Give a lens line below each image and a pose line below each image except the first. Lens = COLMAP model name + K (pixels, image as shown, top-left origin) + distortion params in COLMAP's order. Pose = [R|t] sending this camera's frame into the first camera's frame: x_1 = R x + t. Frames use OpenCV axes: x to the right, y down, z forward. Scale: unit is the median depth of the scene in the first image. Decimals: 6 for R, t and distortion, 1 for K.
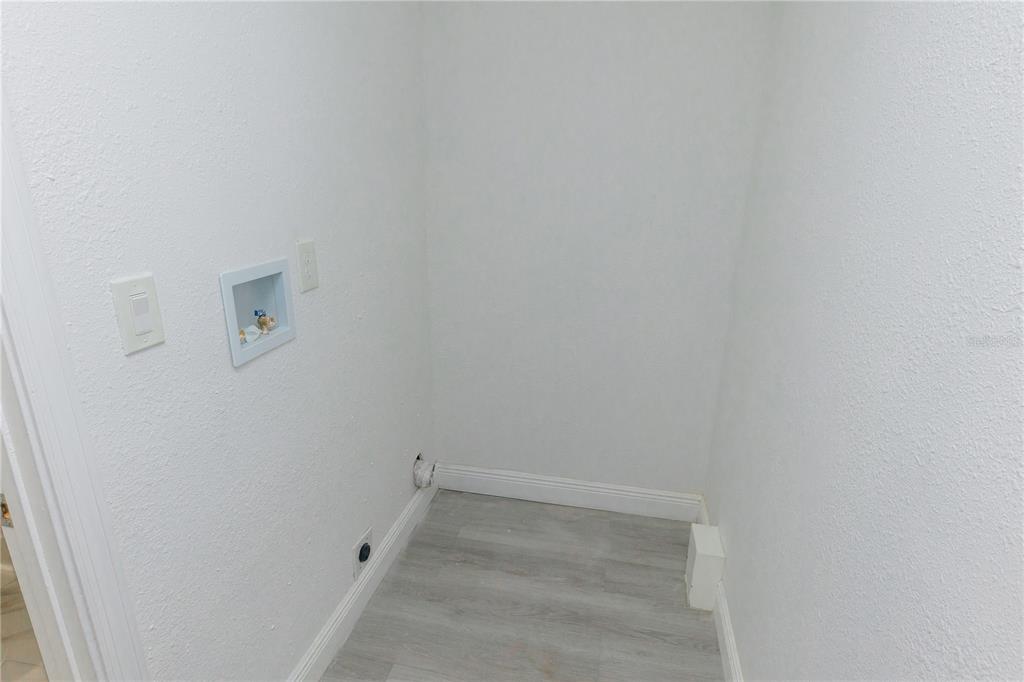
lens RADIAL K [[557.9, 0, 511.0], [0, 557.9, 341.7], [0, 0, 1]] dist [-0.003679, 0.001444]
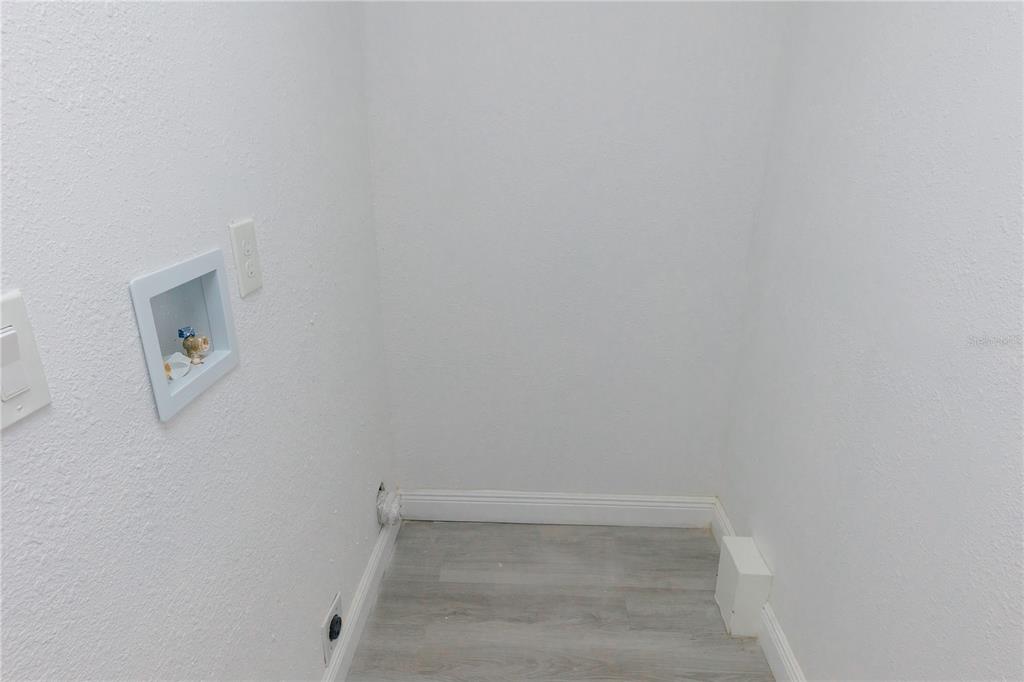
lens RADIAL K [[607.7, 0, 512.1], [0, 607.7, 340.4], [0, 0, 1]] dist [0.000996, -0.004868]
pose [[0.986263, -0.067505, 0.150759, -0.111394], [0.061844, 0.997204, 0.041934, -0.031300], [-0.153168, -0.032035, 0.987681, 0.138909]]
